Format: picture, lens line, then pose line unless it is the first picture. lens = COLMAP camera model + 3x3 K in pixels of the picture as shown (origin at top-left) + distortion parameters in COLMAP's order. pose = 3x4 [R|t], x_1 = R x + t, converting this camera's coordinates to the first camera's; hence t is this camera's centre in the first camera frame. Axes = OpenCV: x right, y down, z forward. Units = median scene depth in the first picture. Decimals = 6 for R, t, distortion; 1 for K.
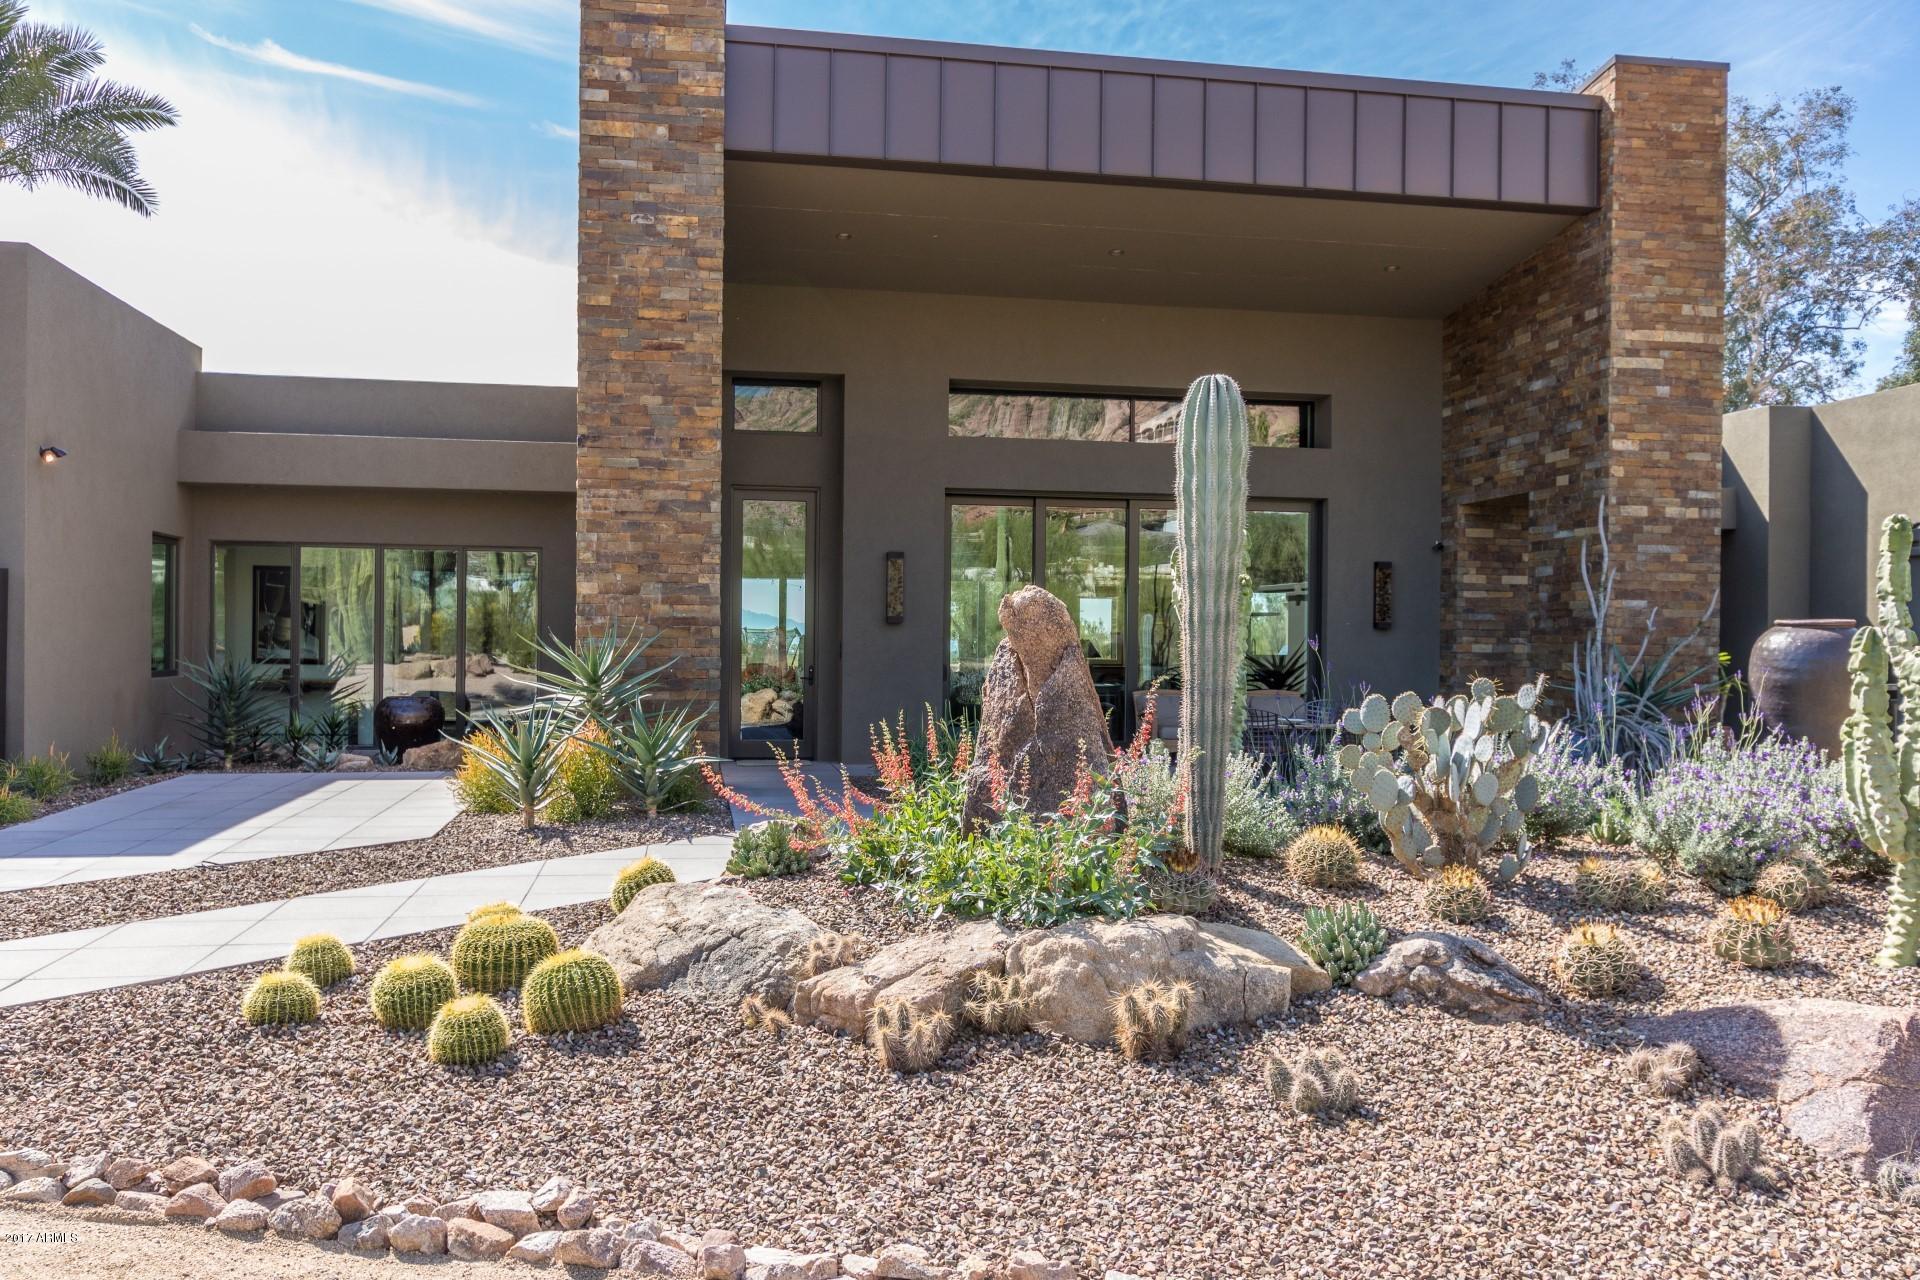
lens RADIAL K [[1518.2, 0, 960.0], [0, 1518.2, 640.0], [0, 0, 1]] dist [-0.002545, 0.000521]
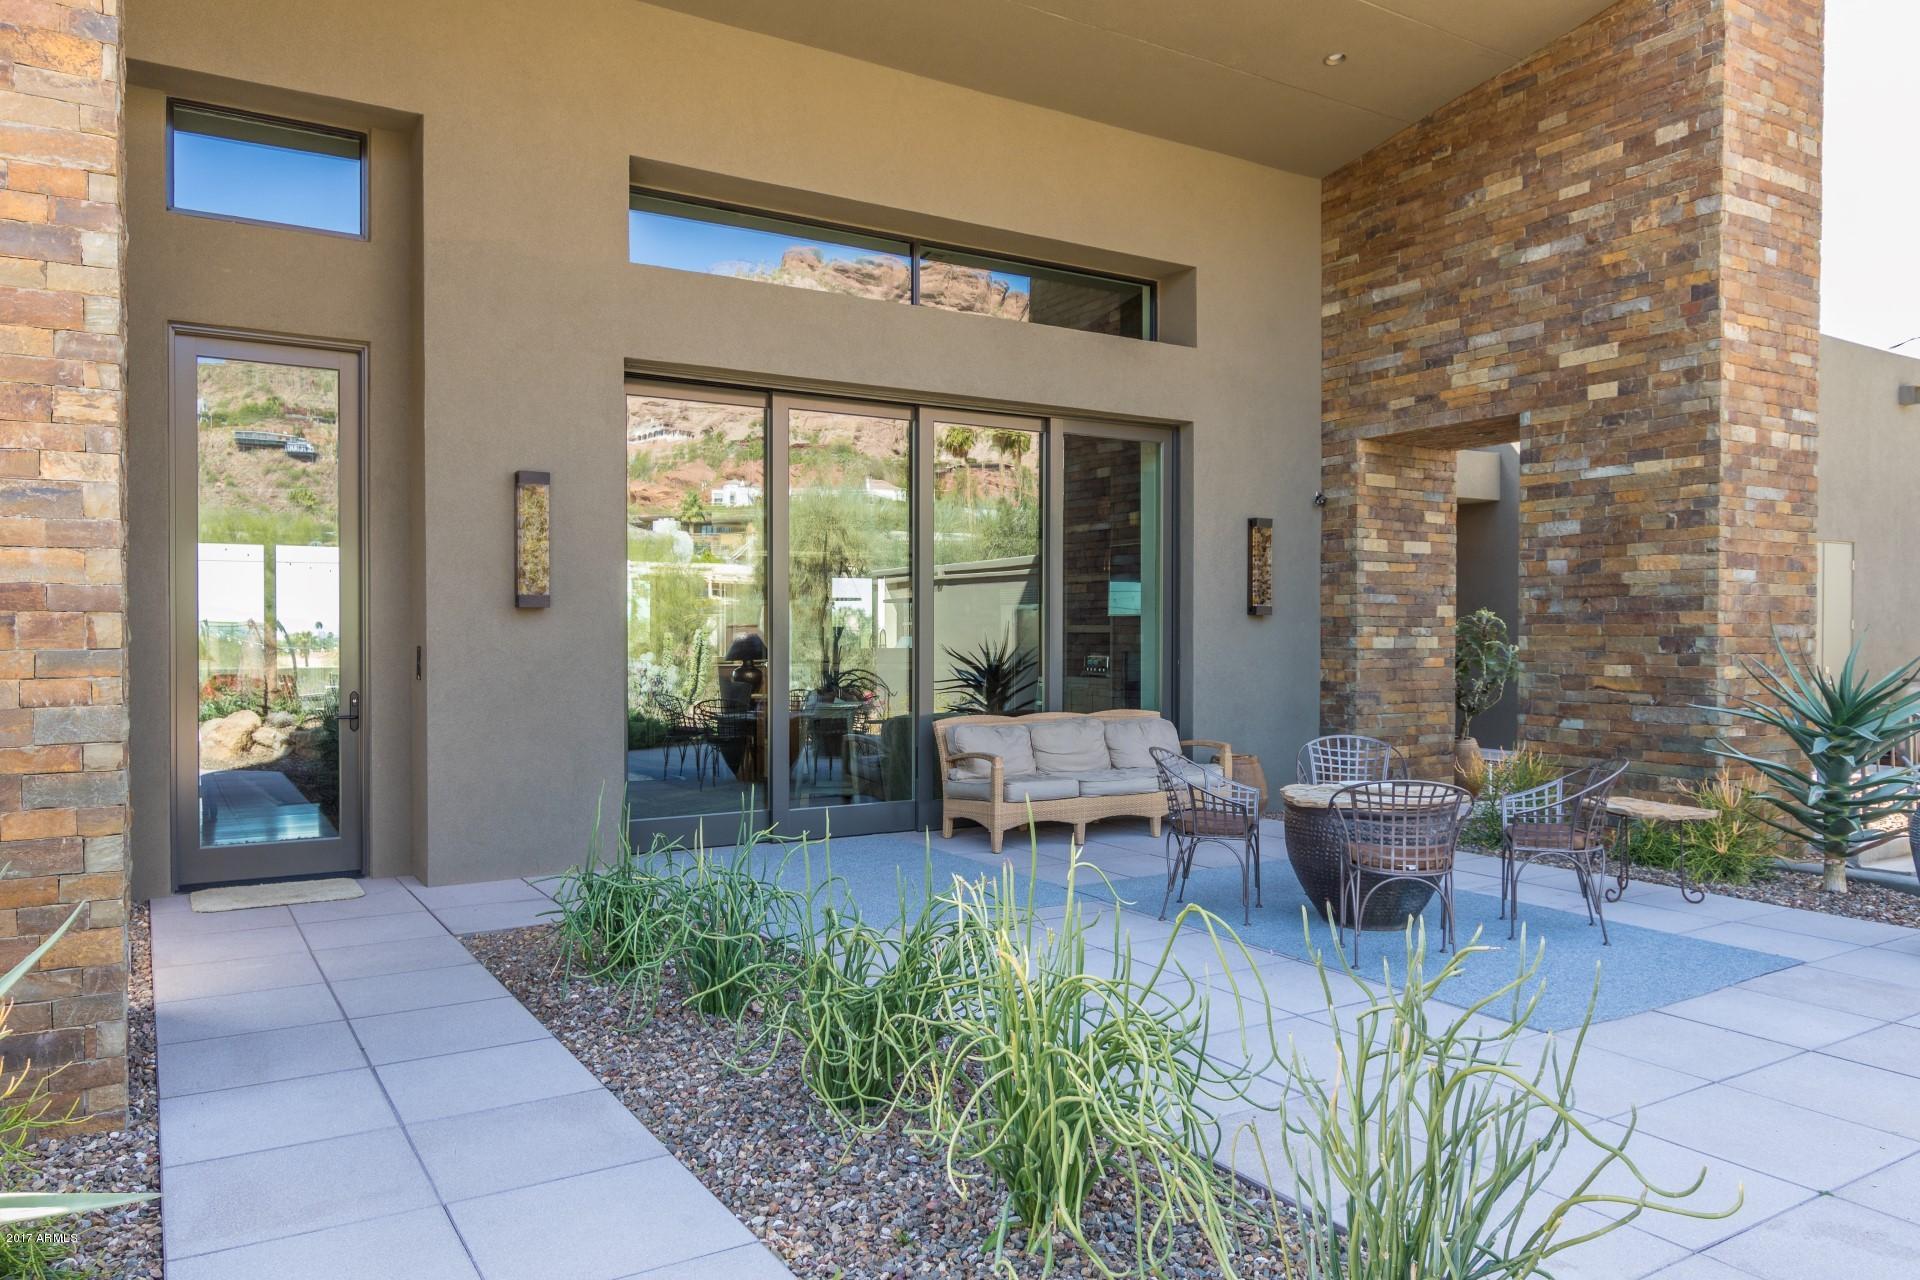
lens RADIAL K [[1328.6, 0, 960.0], [0, 1328.6, 640.0], [0, 0, 1]] dist [0.010452, -0.001499]
pose [[0.930367, -0.010386, 0.366483, -0.074210], [0.006898, 0.999918, 0.010826, -0.004059], [-0.366565, -0.007544, 0.930362, 0.519370]]
